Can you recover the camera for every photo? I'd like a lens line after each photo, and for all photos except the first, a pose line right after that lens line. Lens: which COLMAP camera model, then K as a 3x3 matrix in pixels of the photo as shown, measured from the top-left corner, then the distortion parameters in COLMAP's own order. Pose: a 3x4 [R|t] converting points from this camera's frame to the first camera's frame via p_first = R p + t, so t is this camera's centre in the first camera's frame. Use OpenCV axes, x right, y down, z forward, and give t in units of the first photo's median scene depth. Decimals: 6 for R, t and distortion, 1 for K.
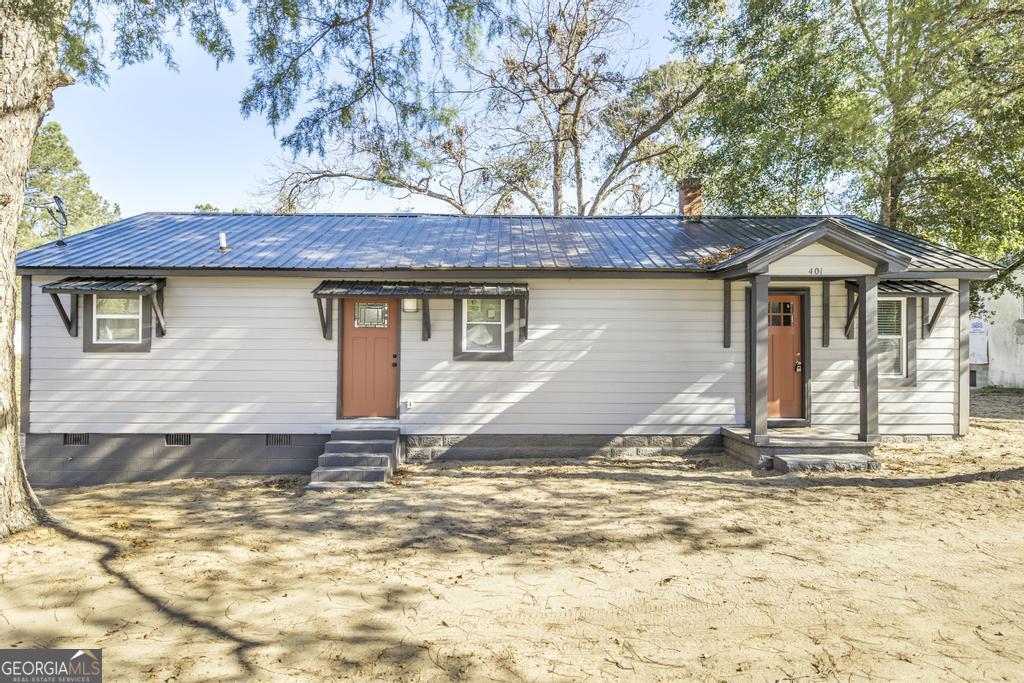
lens RADIAL K [[669.8, 0, 512.0], [0, 669.8, 341.5], [0, 0, 1]] dist [0.001132, -0.000308]
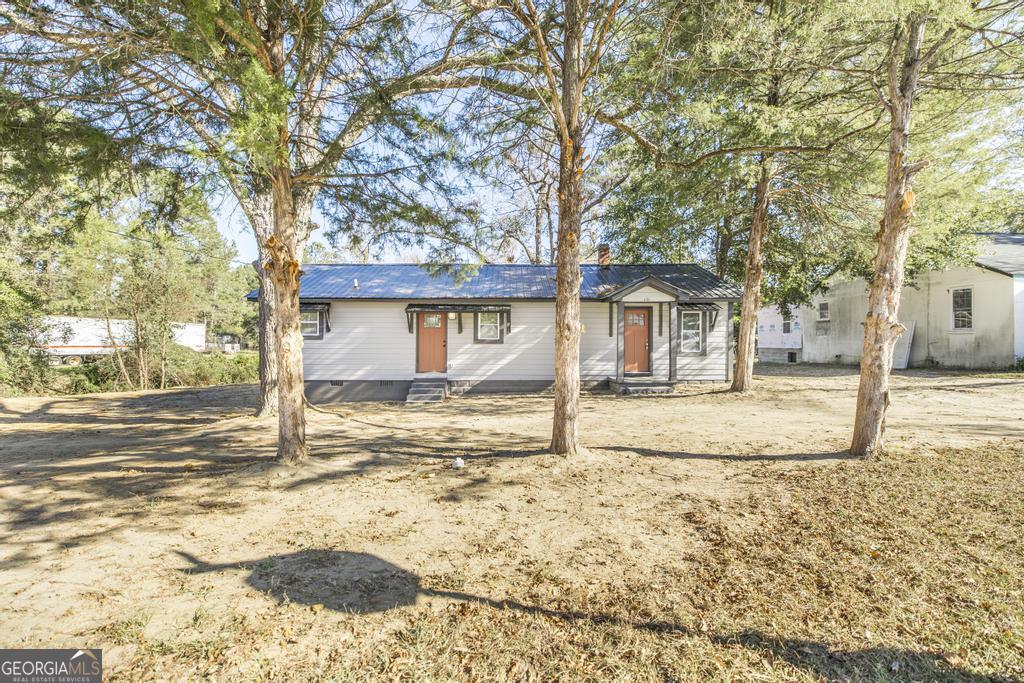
lens RADIAL K [[432.1, 0, 508.1], [0, 432.1, 340.0], [0, 0, 1]] dist [0.003451, 0.000228]
pose [[0.999991, -0.002509, -0.003430, 0.019684], [0.002543, 0.999948, 0.009858, 0.005580], [0.003405, -0.009866, 0.999946, -0.289094]]
